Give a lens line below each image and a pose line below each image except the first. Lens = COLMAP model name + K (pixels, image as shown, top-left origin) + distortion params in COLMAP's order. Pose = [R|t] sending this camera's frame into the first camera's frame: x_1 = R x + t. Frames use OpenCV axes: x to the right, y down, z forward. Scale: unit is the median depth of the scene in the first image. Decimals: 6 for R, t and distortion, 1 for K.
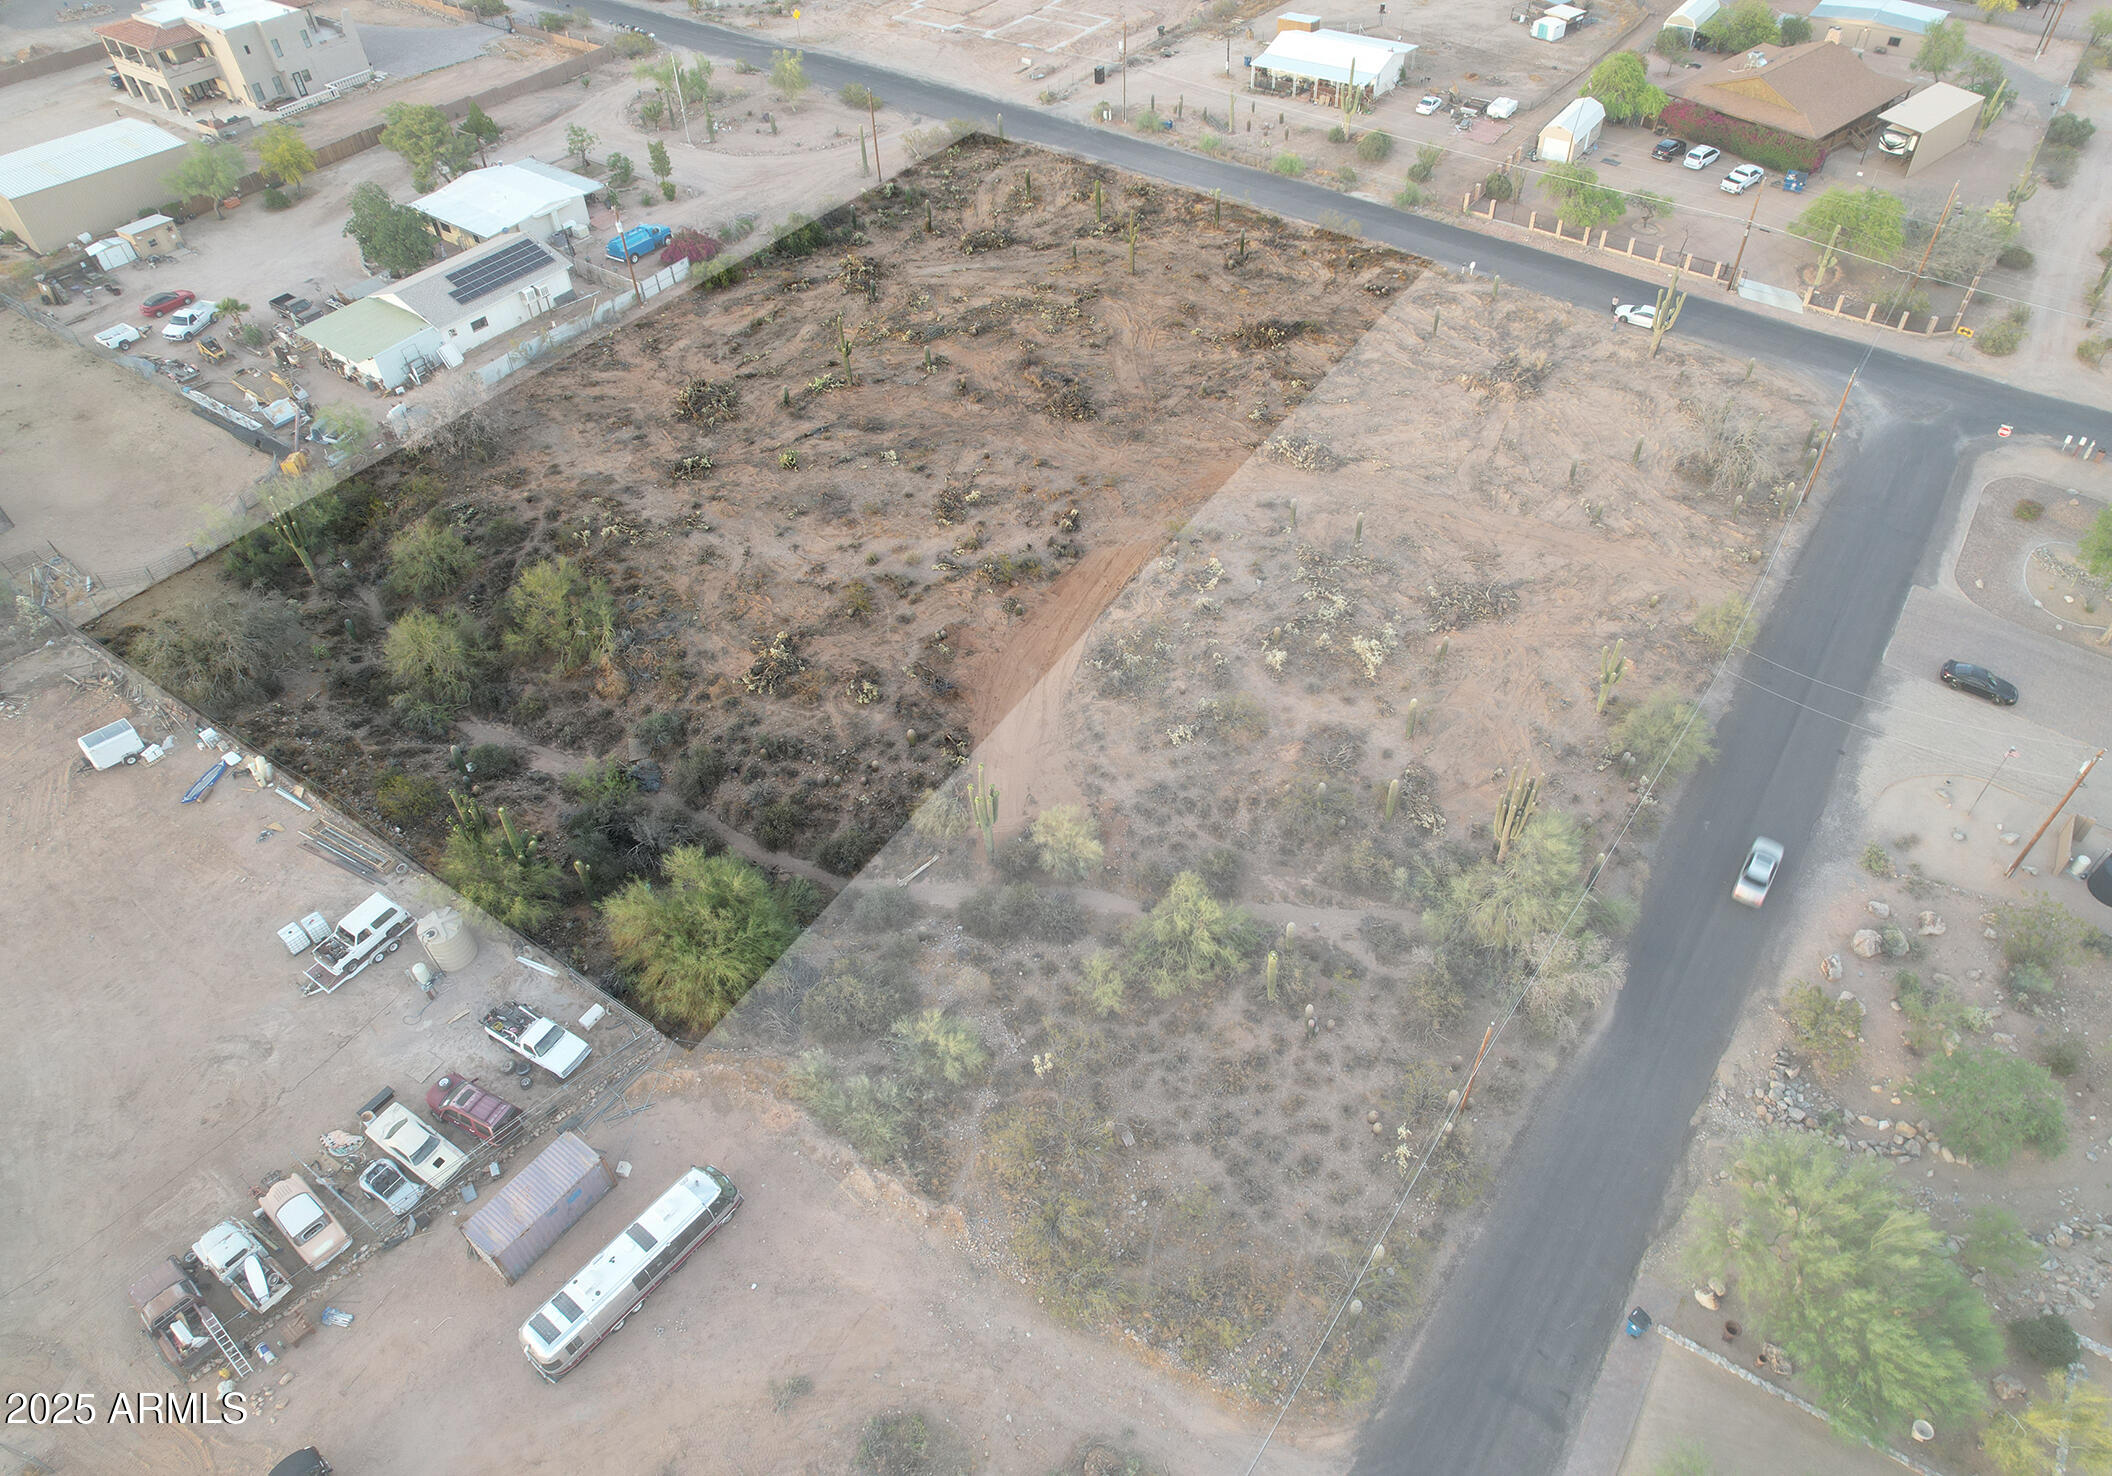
lens RADIAL K [[1403.1, 0, 1056.0], [0, 1403.1, 738.0], [0, 0, 1]] dist [-0.065246, 0.050206]
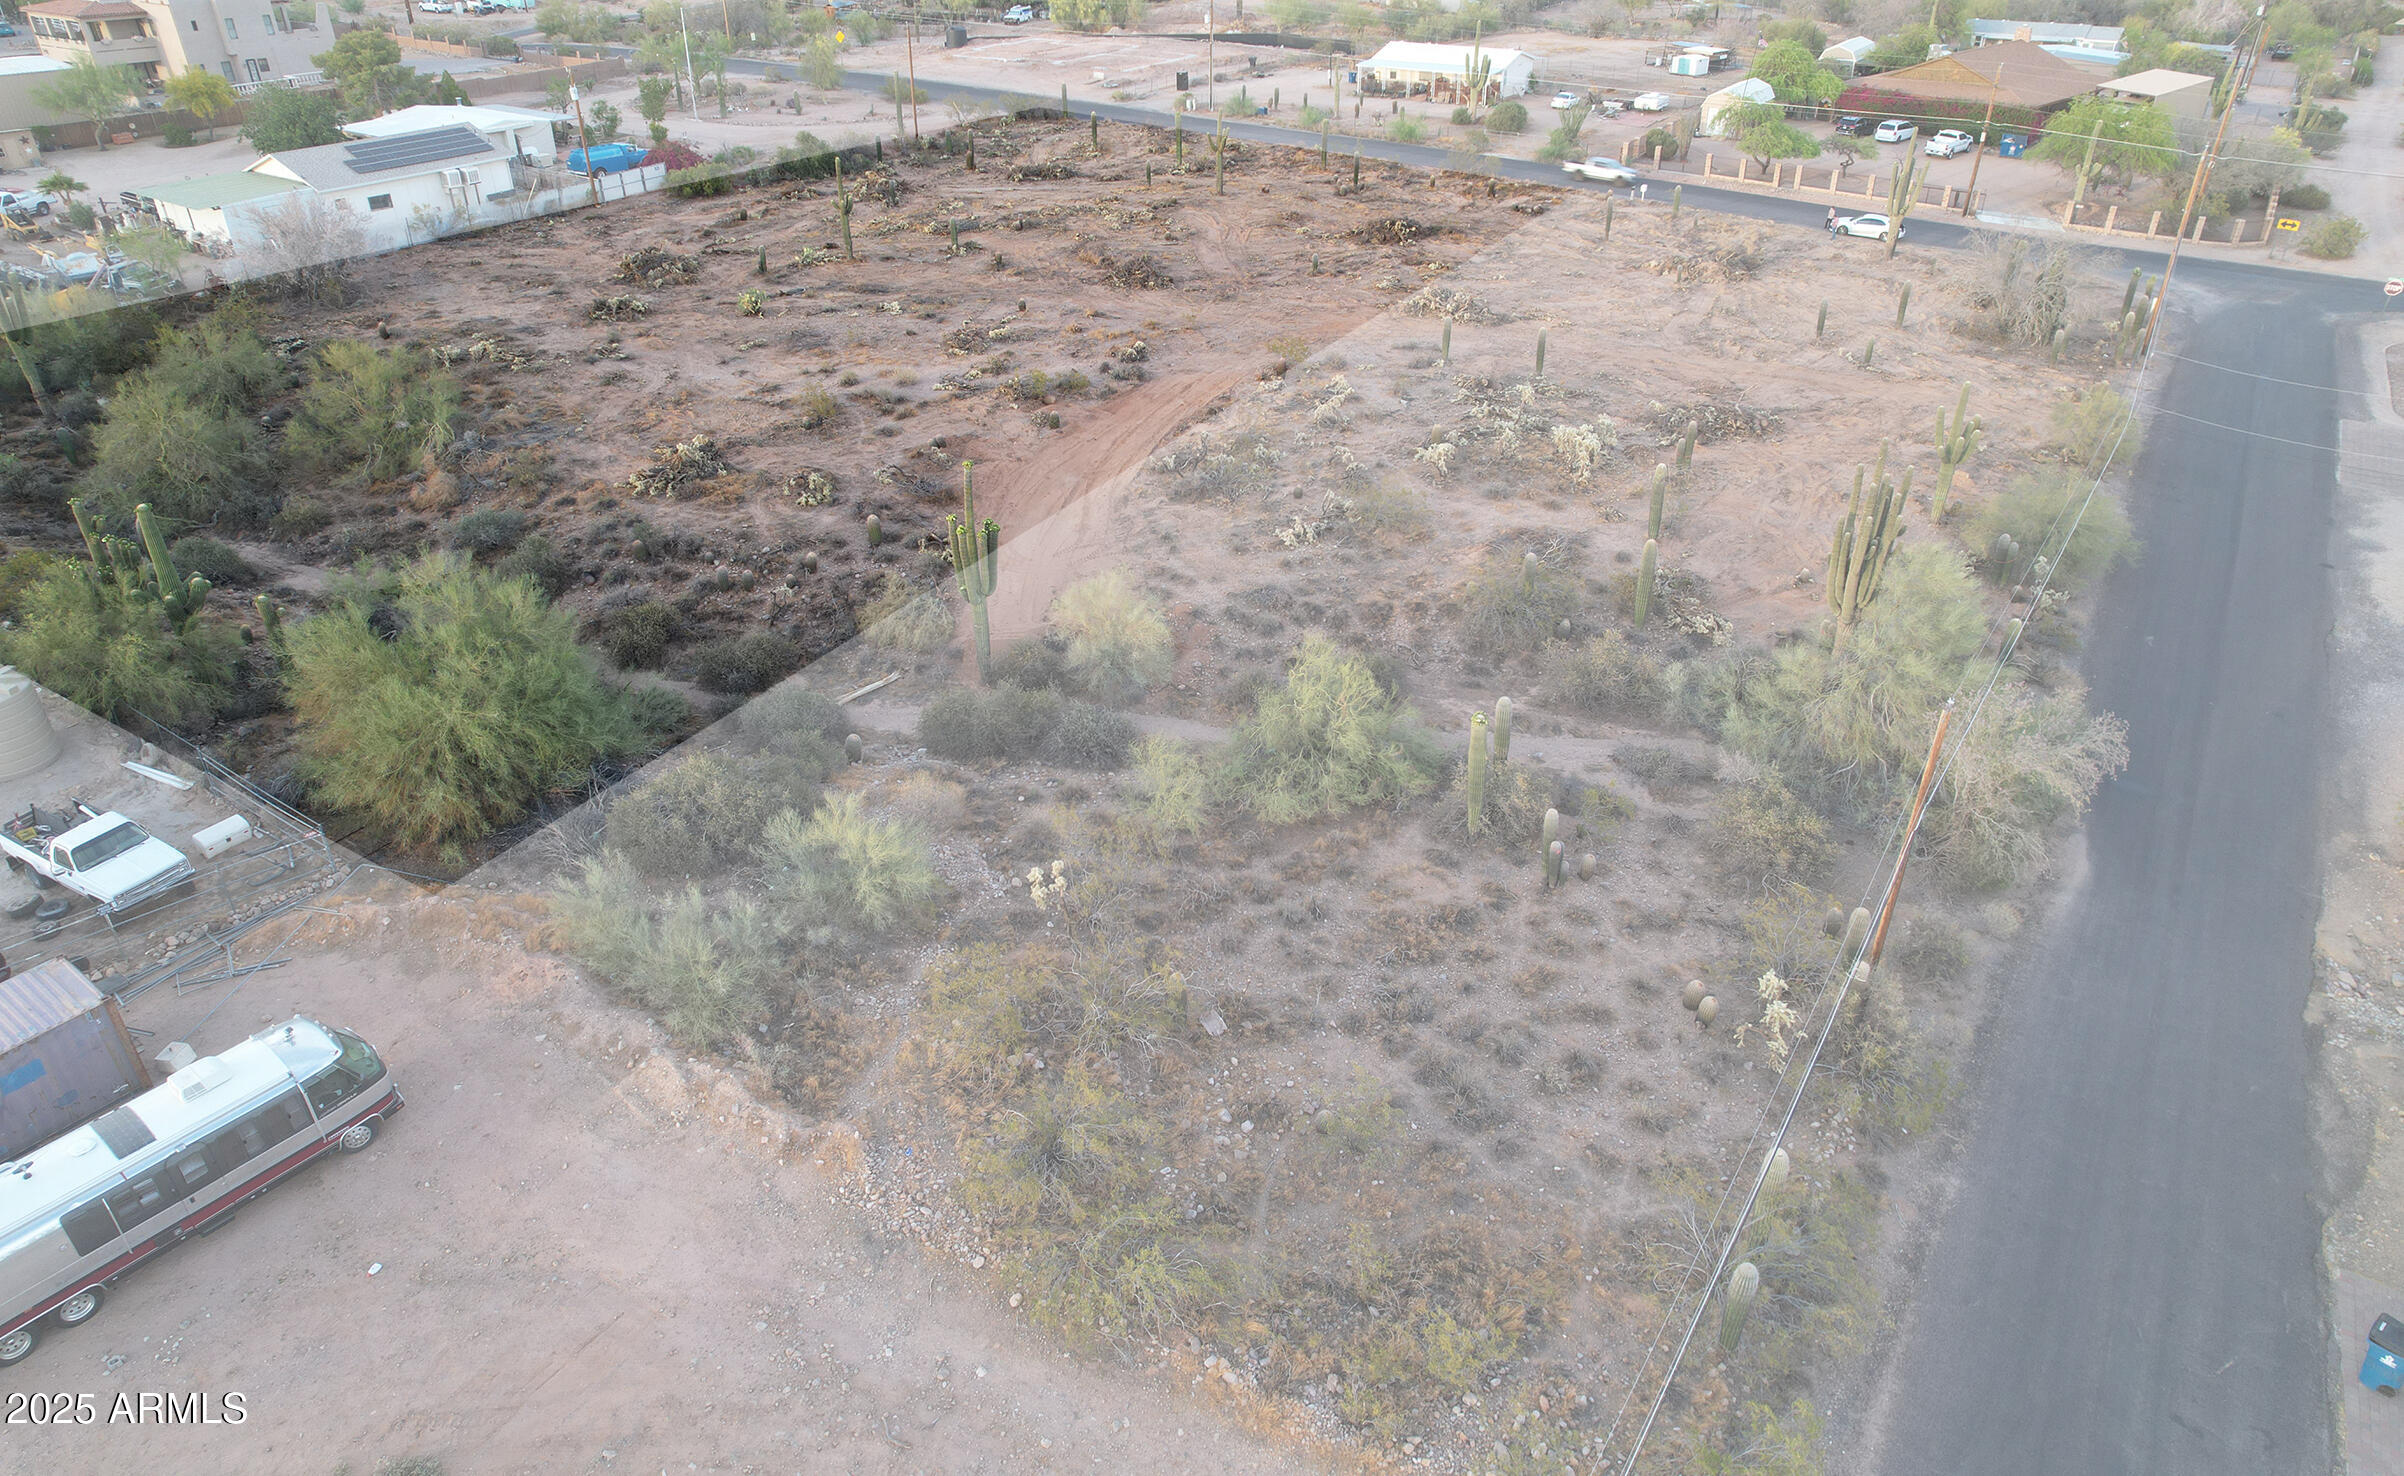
lens RADIAL K [[1519.2, 0, 1159.6], [0, 1519.2, 697.0], [0, 0, 1]] dist [-0.075090, 0.061878]
pose [[0.999861, 0.011784, 0.011770, 0.017585], [-0.008505, 0.968844, -0.247525, 0.218813], [-0.014320, 0.247391, 0.968810, 0.319058]]
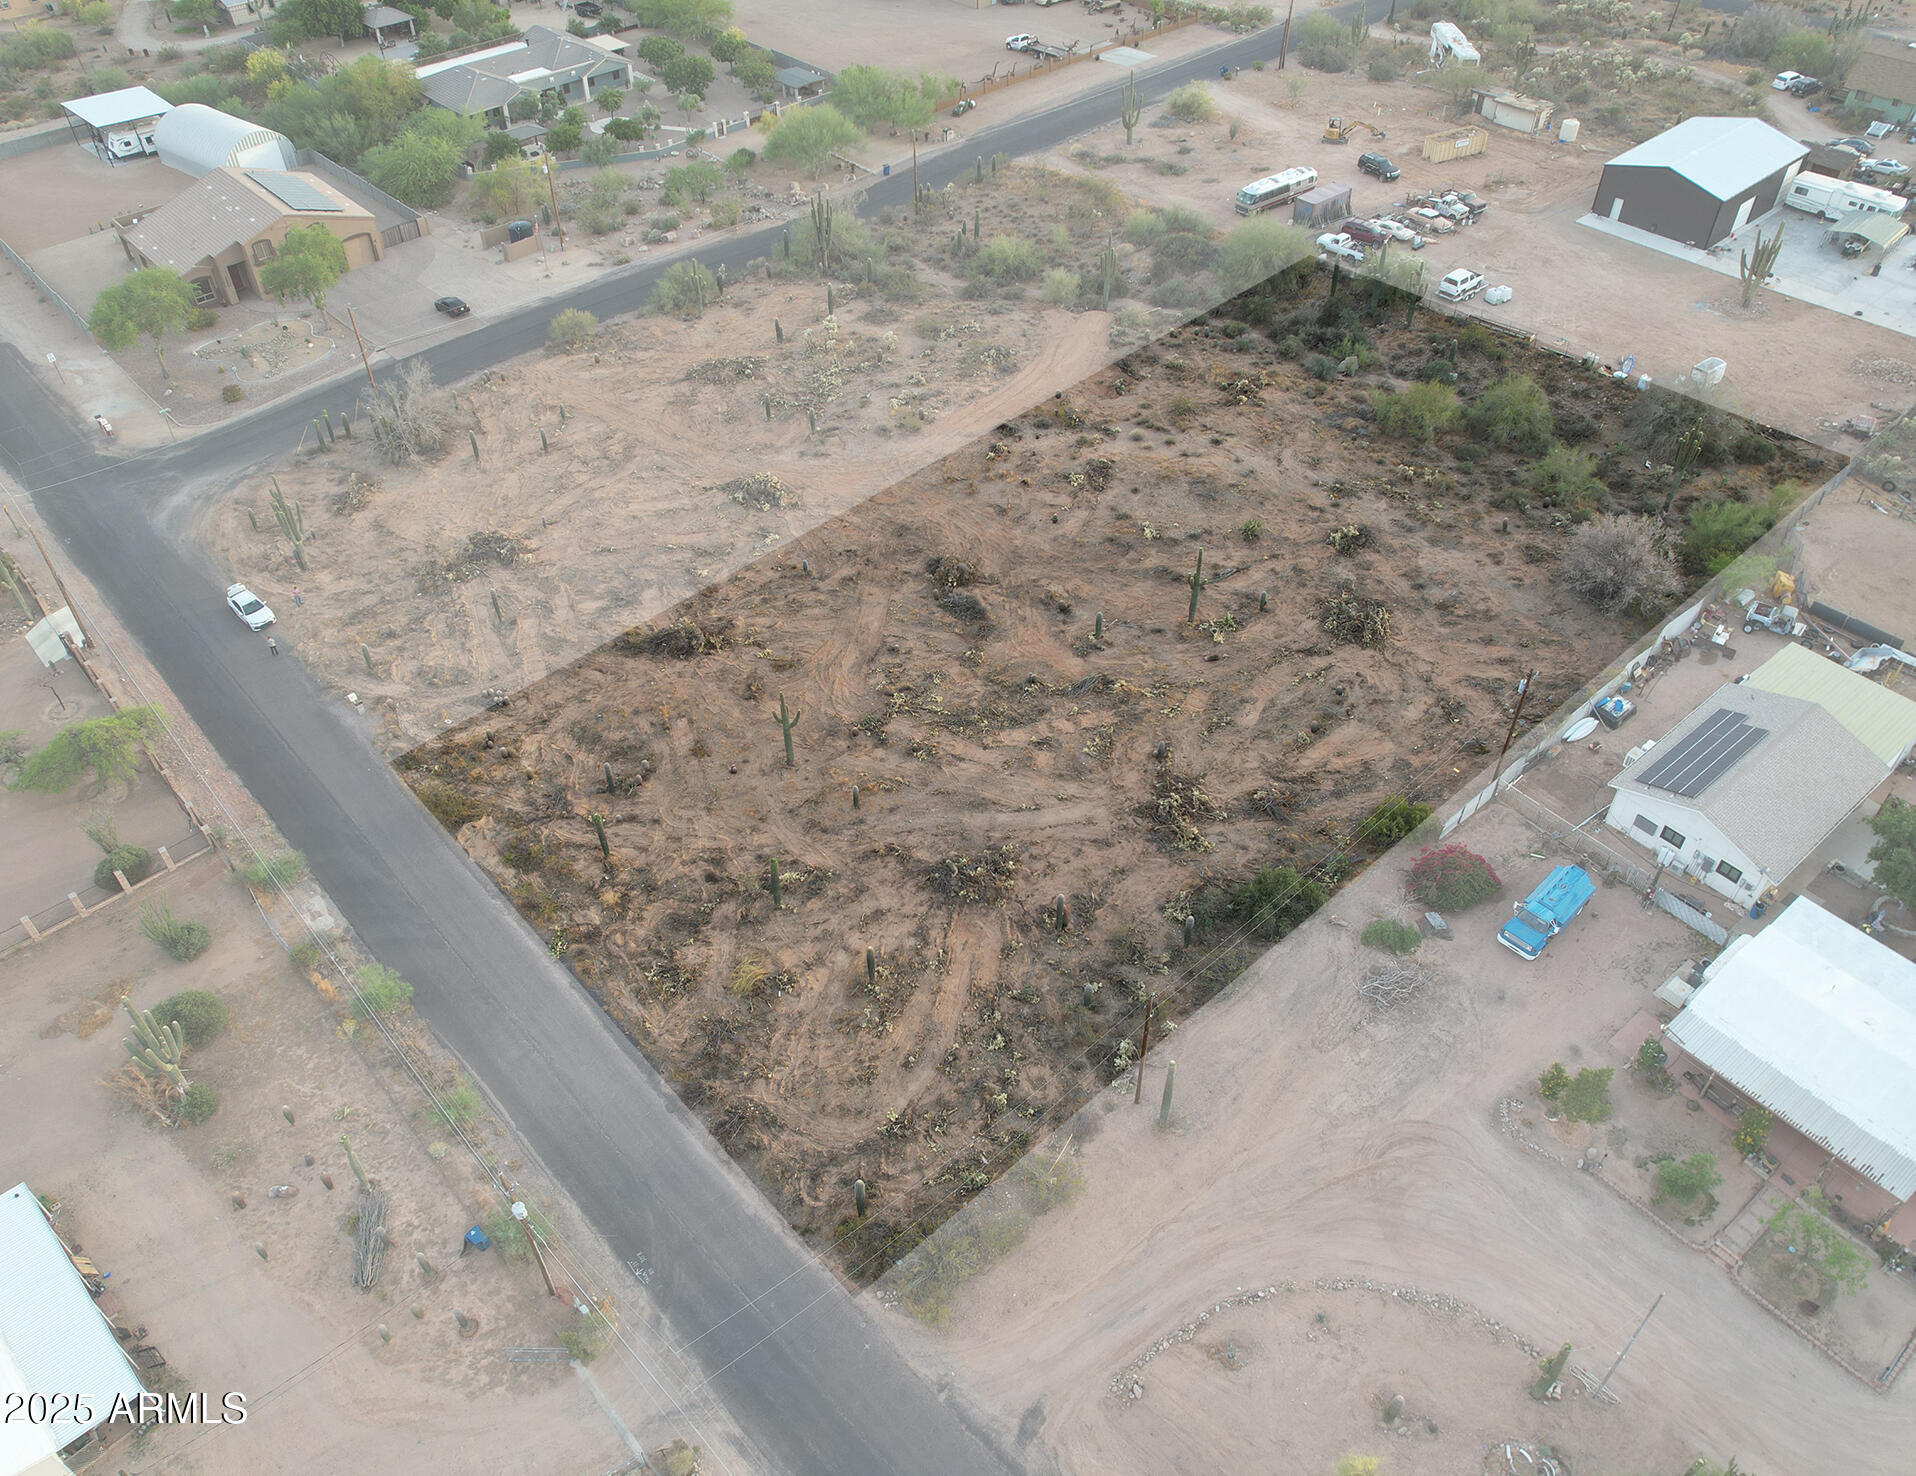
lens RADIAL K [[1474.8, 0, 959.3], [0, 1474.8, 738.0], [0, 0, 1]] dist [-0.038265, -0.000823]
pose [[-0.976643, -0.119397, 0.178643, -0.217094], [0.174223, 0.046572, 0.983604, -1.428717], [-0.125759, 0.991754, -0.024682, 1.353548]]
